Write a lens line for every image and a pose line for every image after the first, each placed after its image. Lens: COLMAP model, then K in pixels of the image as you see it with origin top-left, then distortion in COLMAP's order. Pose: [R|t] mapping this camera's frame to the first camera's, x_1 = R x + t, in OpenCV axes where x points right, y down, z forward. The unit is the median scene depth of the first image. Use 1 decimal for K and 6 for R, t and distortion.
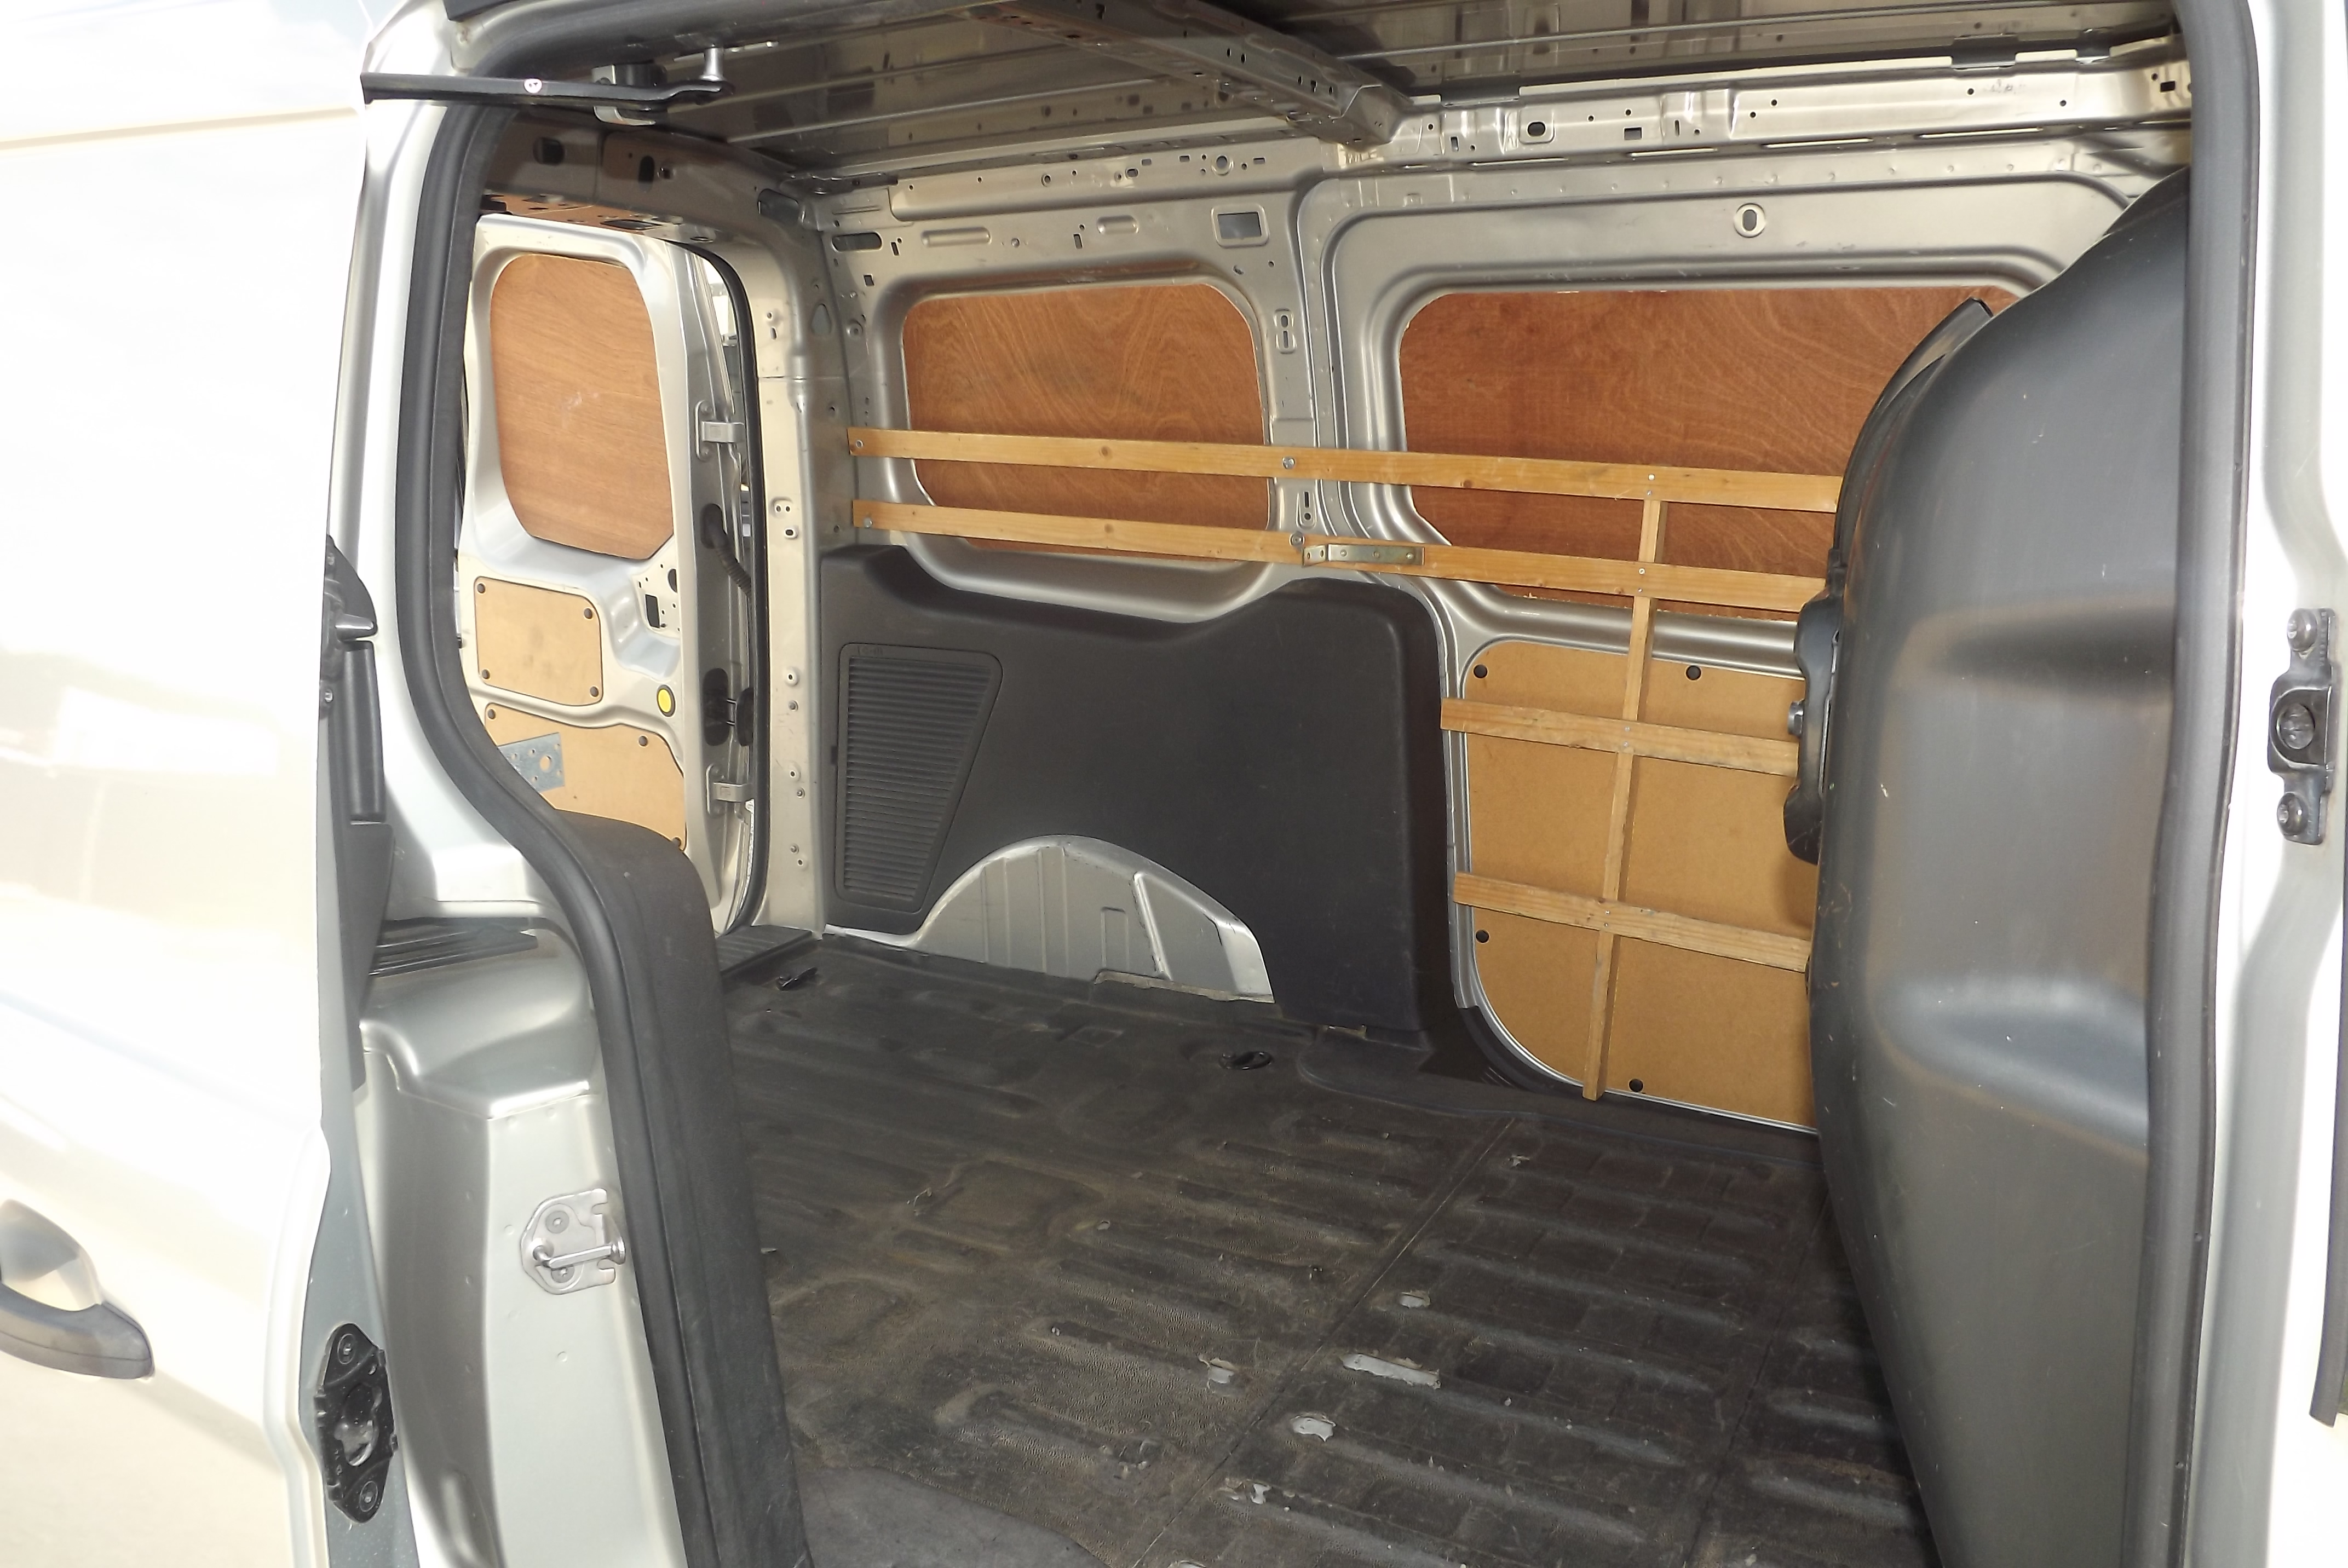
lens RADIAL K [[1689.4, 0, 1172.7], [0, 1689.4, 831.5], [0, 0, 1]] dist [-0.078568, 0.034940]
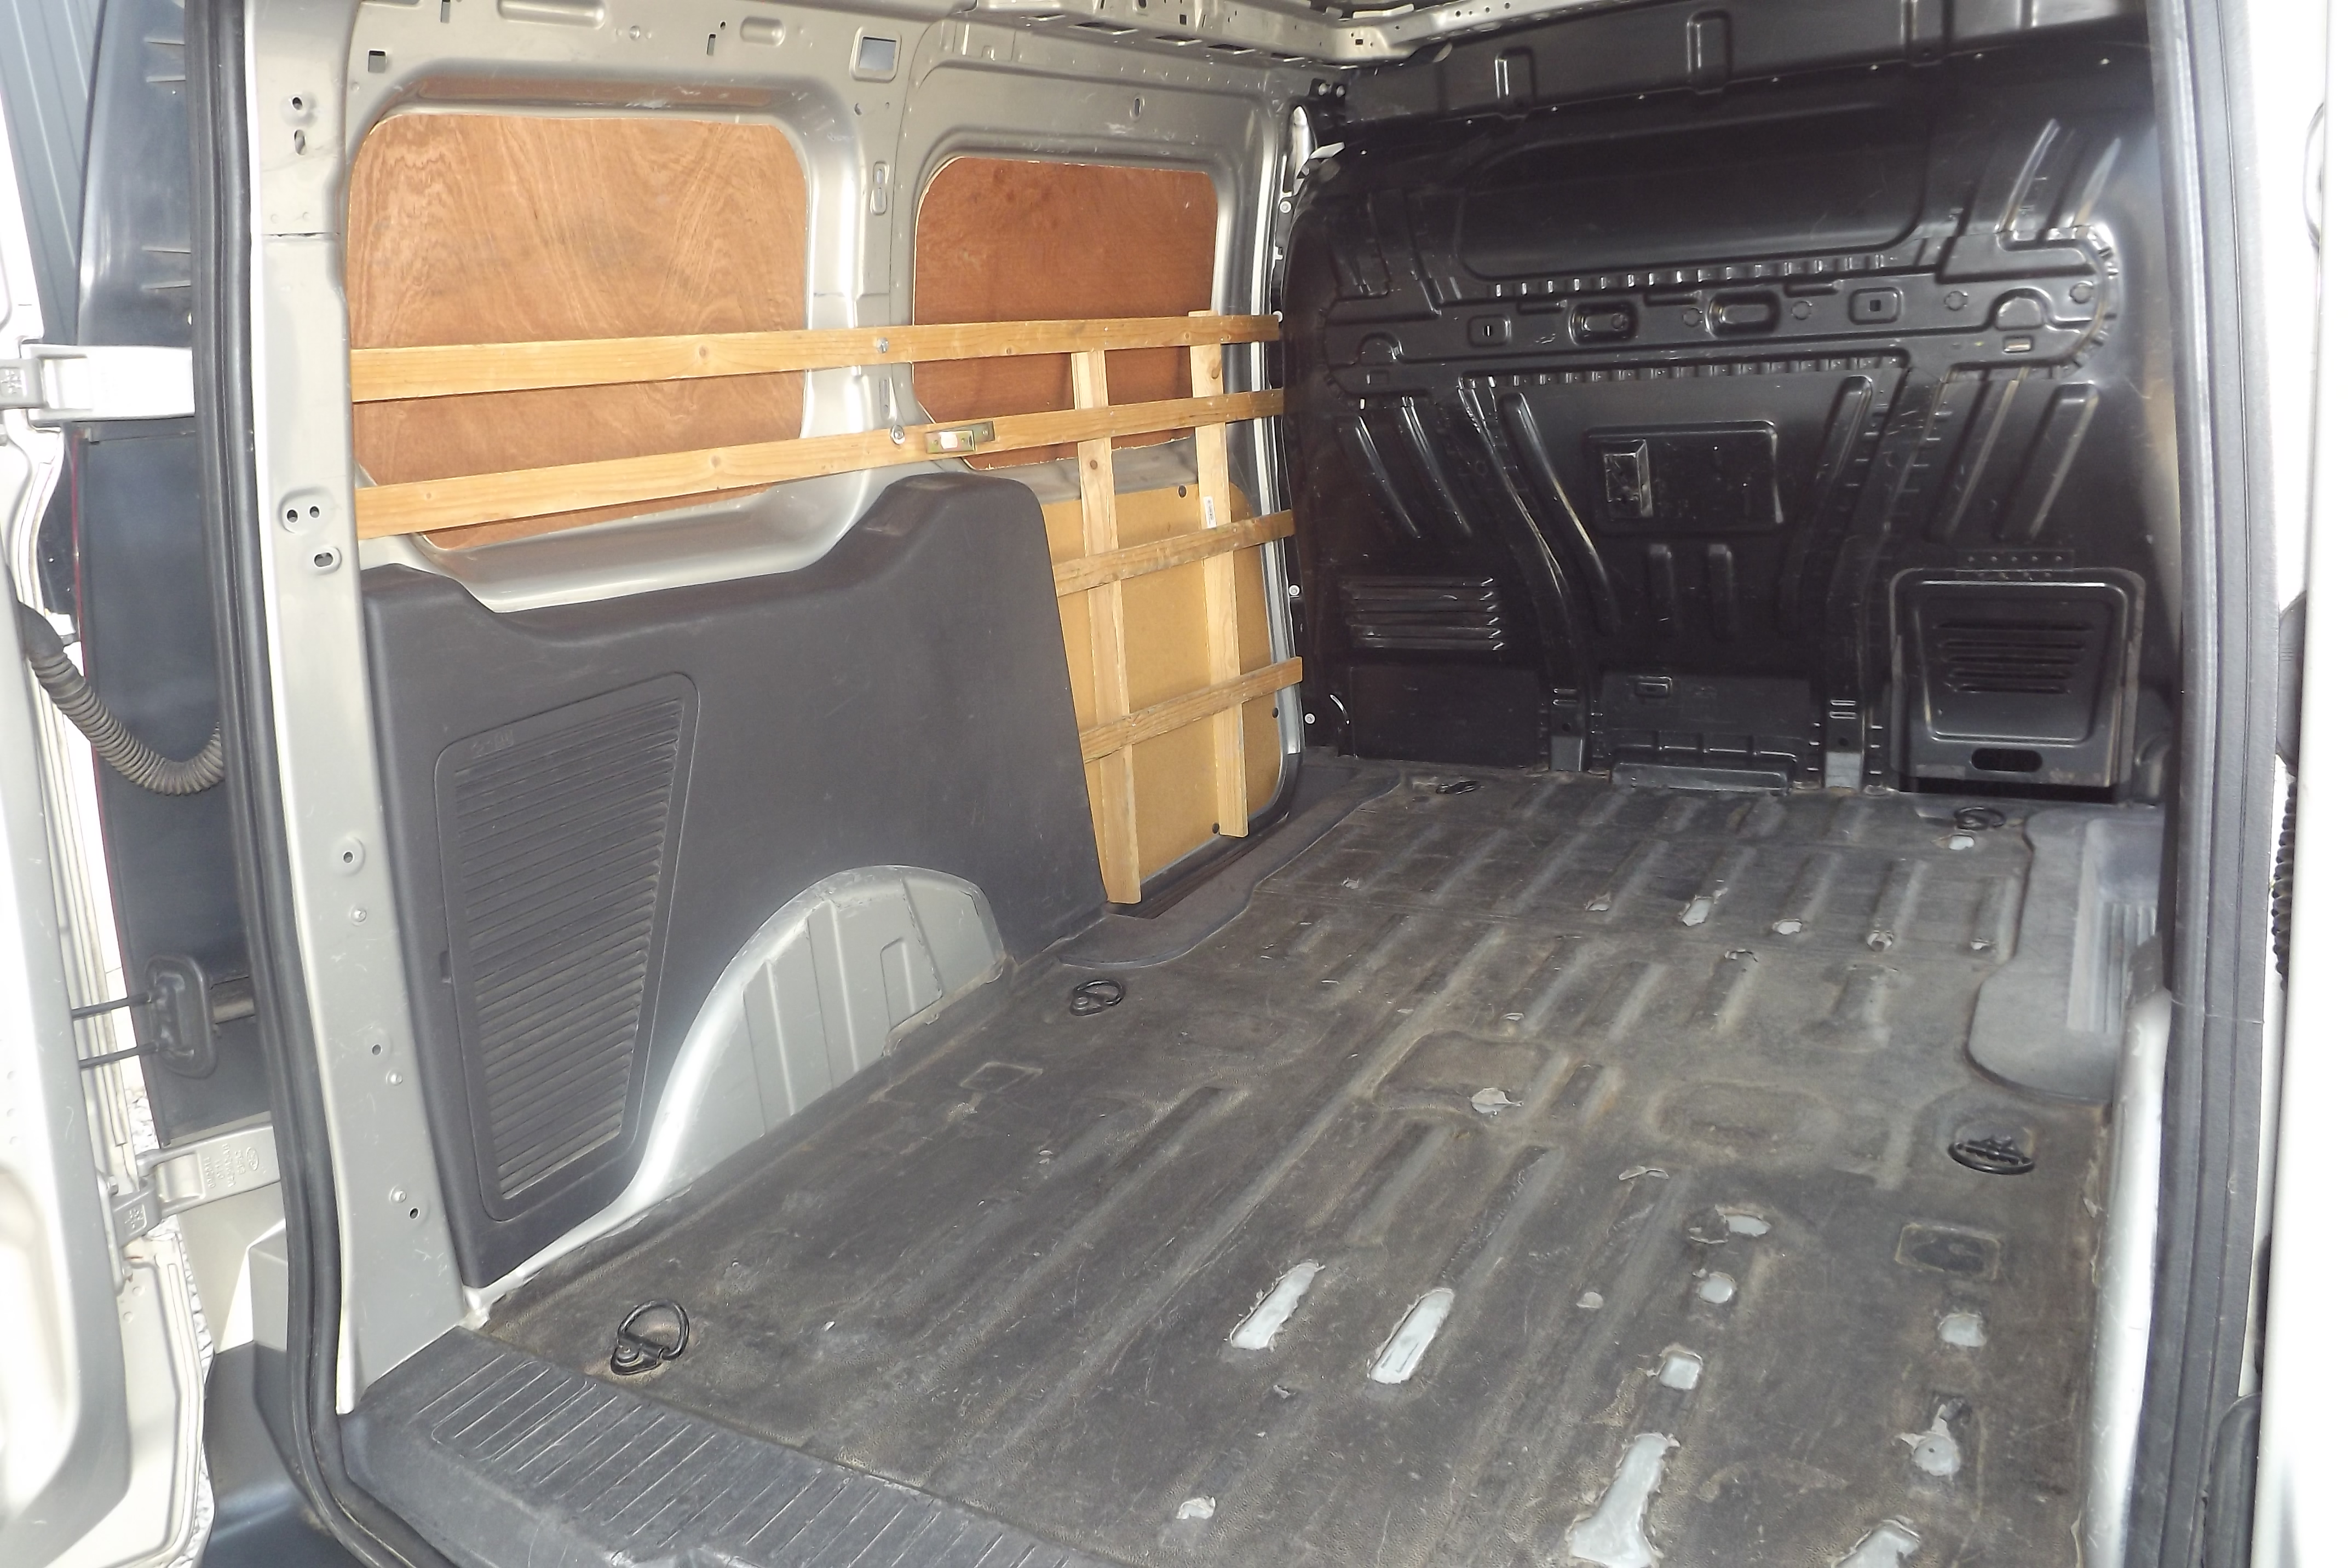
lens RADIAL K [[1738.6, 0, 1095.1], [0, 1738.6, 813.4], [0, 0, 1]] dist [-0.076813, 0.042423]
pose [[0.031573, -0.266562, 0.963301, -0.793747], [0.347368, 0.906630, 0.239495, -0.167462], [-0.937197, 0.327058, 0.121220, 0.827550]]
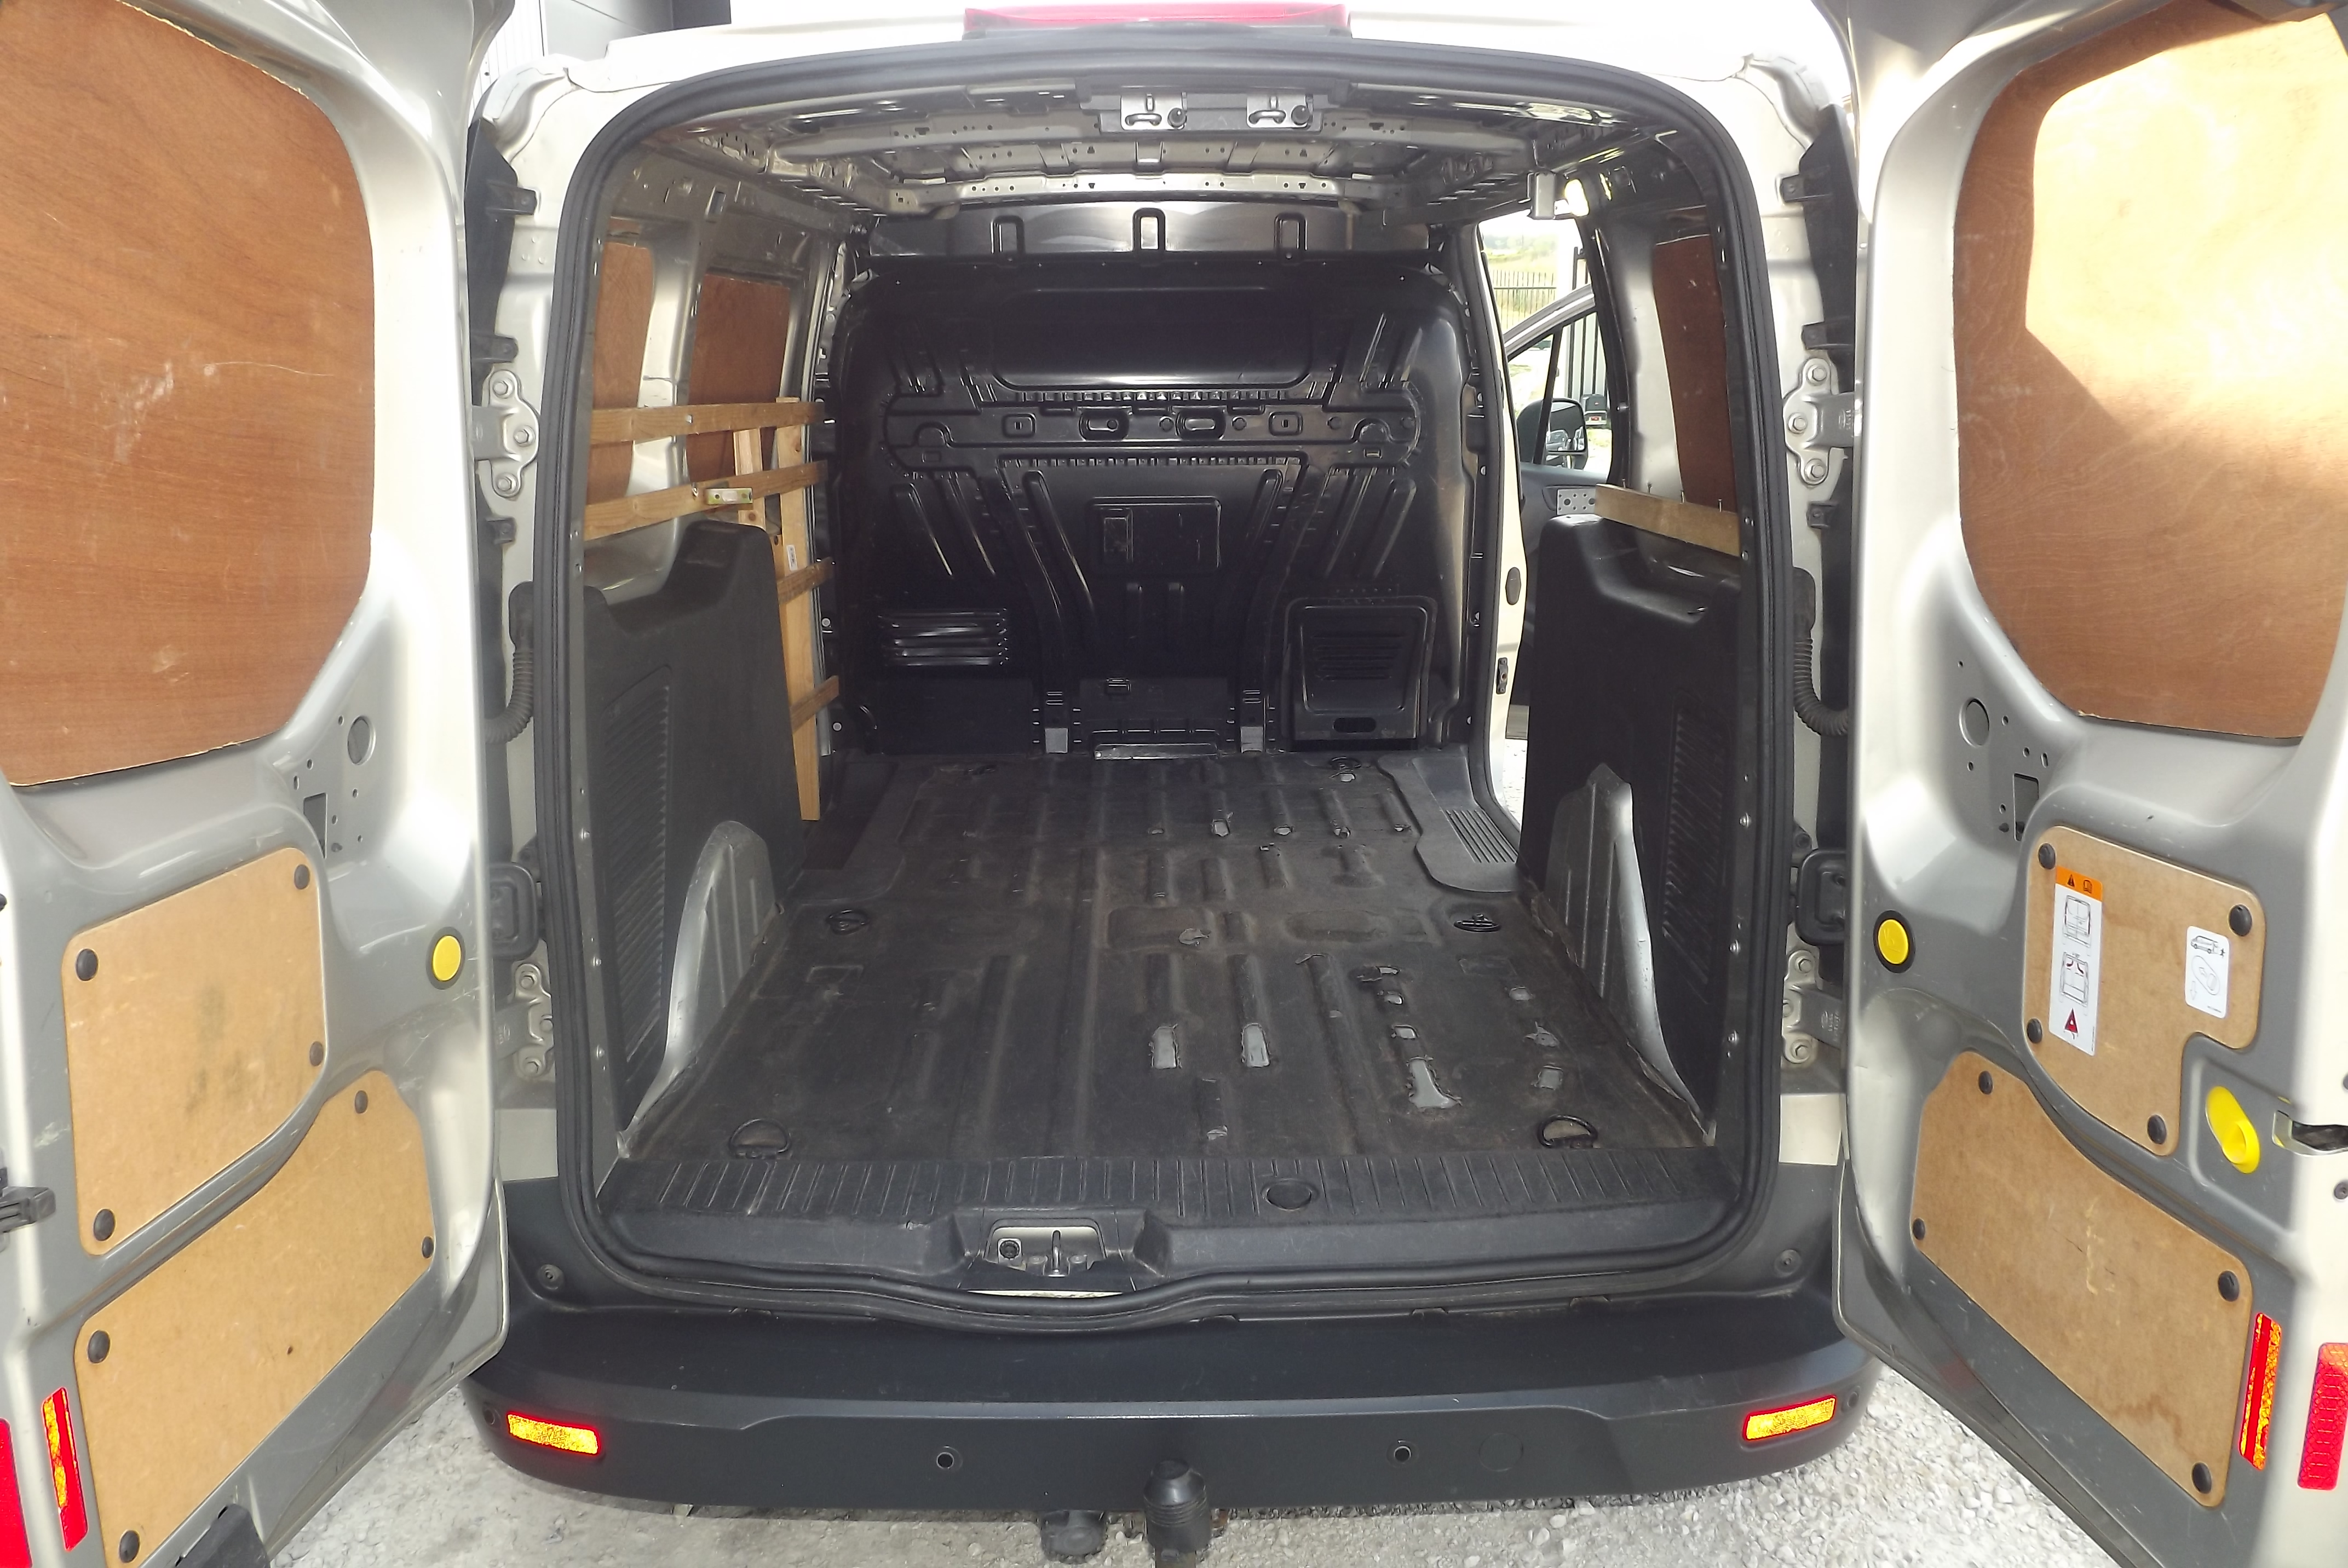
lens RADIAL K [[1689.4, 0, 1172.7], [0, 1689.4, 831.5], [0, 0, 1]] dist [-0.078568, 0.034940]
pose [[-0.495291, -0.226539, 0.838670, -1.005644], [0.244132, 0.890200, 0.384635, -0.304906], [-0.833719, 0.395252, -0.385602, 1.198264]]
